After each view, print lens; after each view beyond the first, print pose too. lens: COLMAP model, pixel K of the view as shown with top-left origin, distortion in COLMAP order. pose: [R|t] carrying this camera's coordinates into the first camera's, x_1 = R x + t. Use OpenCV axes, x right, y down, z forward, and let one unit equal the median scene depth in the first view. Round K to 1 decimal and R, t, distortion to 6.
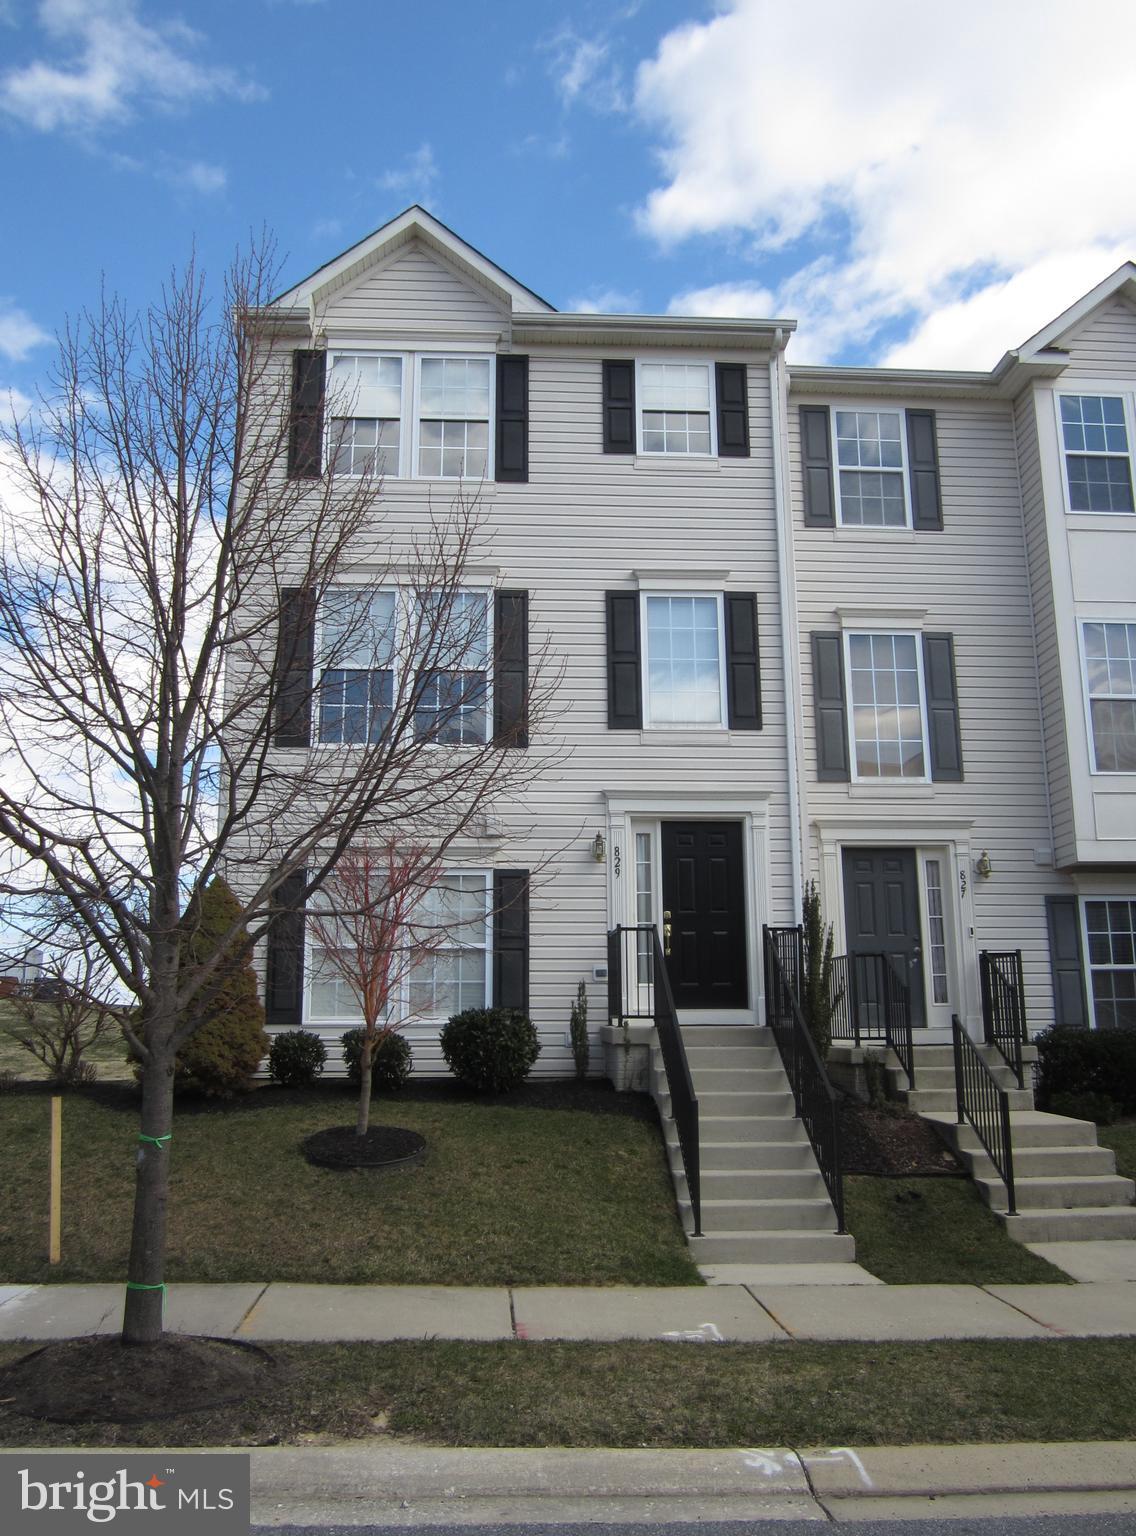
lens RADIAL K [[1284.9, 0, 569.8], [0, 1284.9, 767.3], [0, 0, 1]] dist [-0.015133, -0.008302]
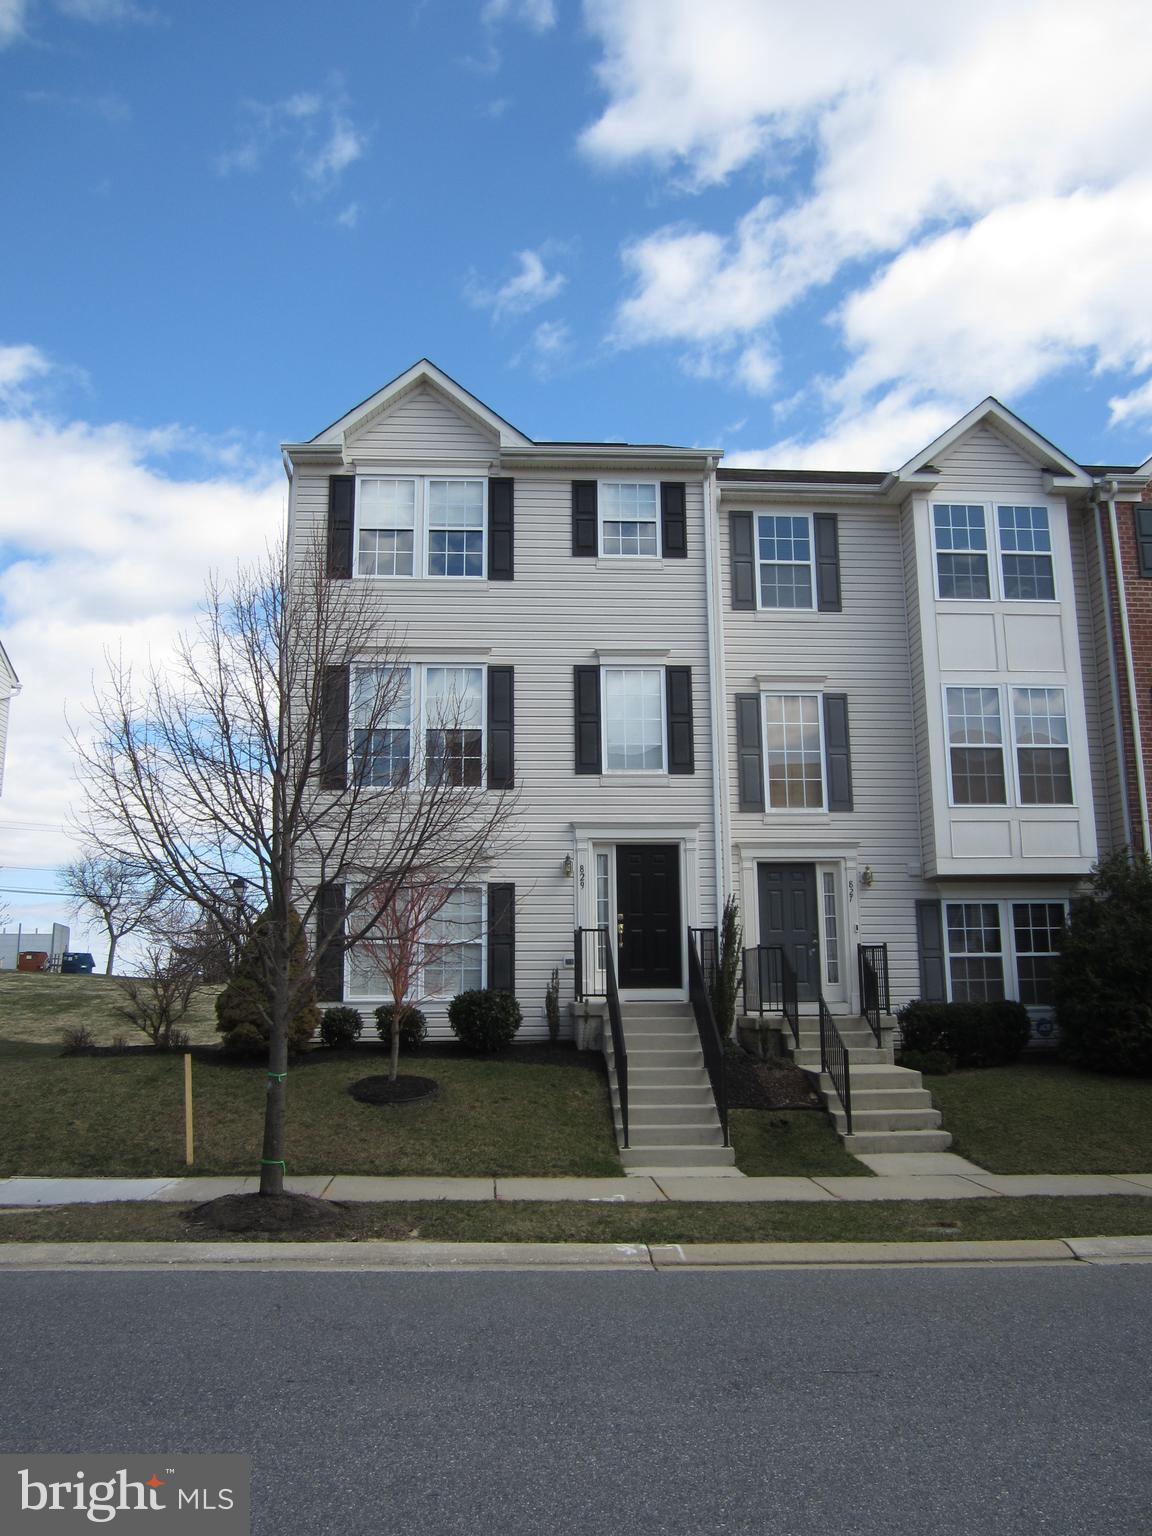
lens RADIAL K [[1281.2, 0, 575.3], [0, 1281.2, 767.0], [0, 0, 1]] dist [0.000025, -0.011005]
pose [[0.999992, -0.003930, -0.000743, 0.033507], [0.003946, 0.999725, 0.023128, -0.073091], [0.000652, -0.023131, 0.999732, -0.323827]]
